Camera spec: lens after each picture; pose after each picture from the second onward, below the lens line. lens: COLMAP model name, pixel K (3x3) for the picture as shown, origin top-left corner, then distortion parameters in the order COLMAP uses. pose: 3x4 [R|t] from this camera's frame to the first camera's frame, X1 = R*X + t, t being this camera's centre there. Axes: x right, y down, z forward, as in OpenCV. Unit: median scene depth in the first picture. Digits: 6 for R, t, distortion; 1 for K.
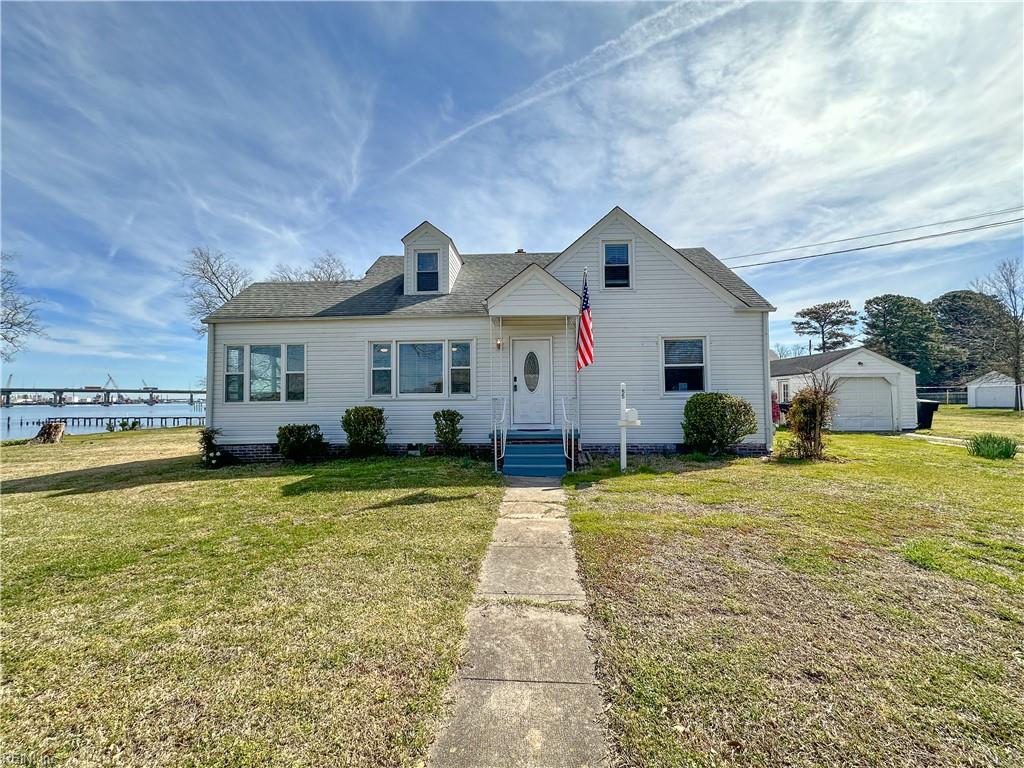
lens RADIAL K [[409.2, 0, 512.0], [0, 409.2, 384.0], [0, 0, 1]] dist [0.001914, -0.000091]
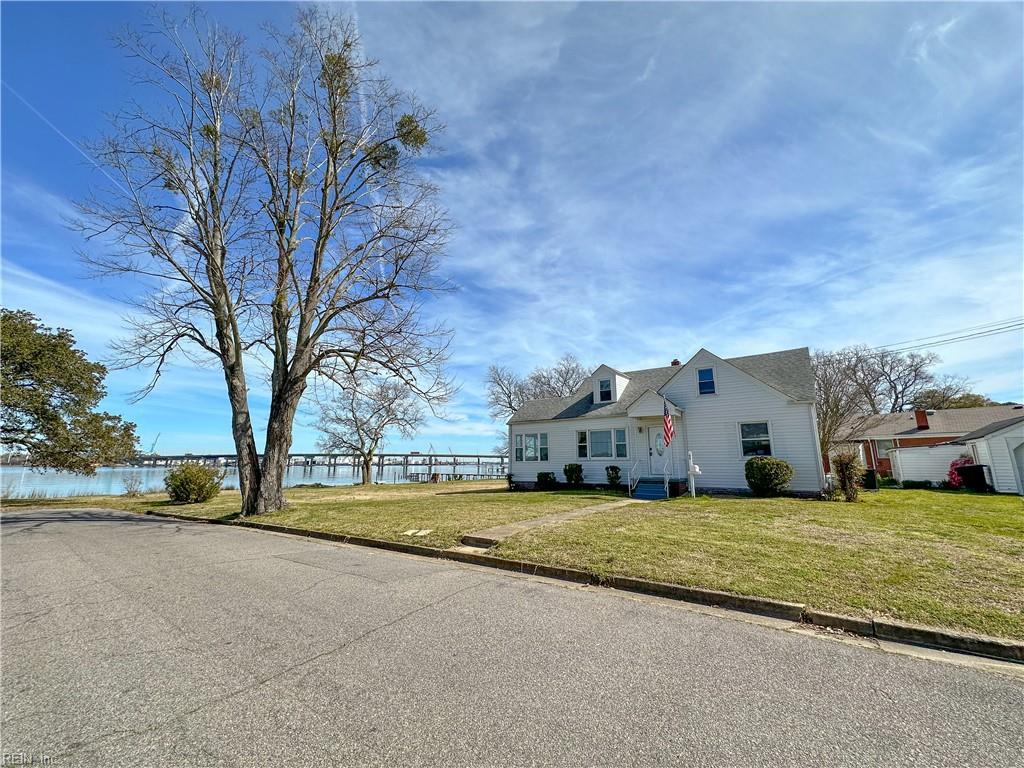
lens RADIAL K [[409.2, 0, 512.0], [0, 409.2, 384.0], [0, 0, 1]] dist [0.001914, -0.000091]
pose [[0.835772, -0.097497, -0.540351, 0.513529], [0.013370, 0.987431, -0.157487, -0.019197], [0.548913, 0.124399, 0.826571, -0.888236]]
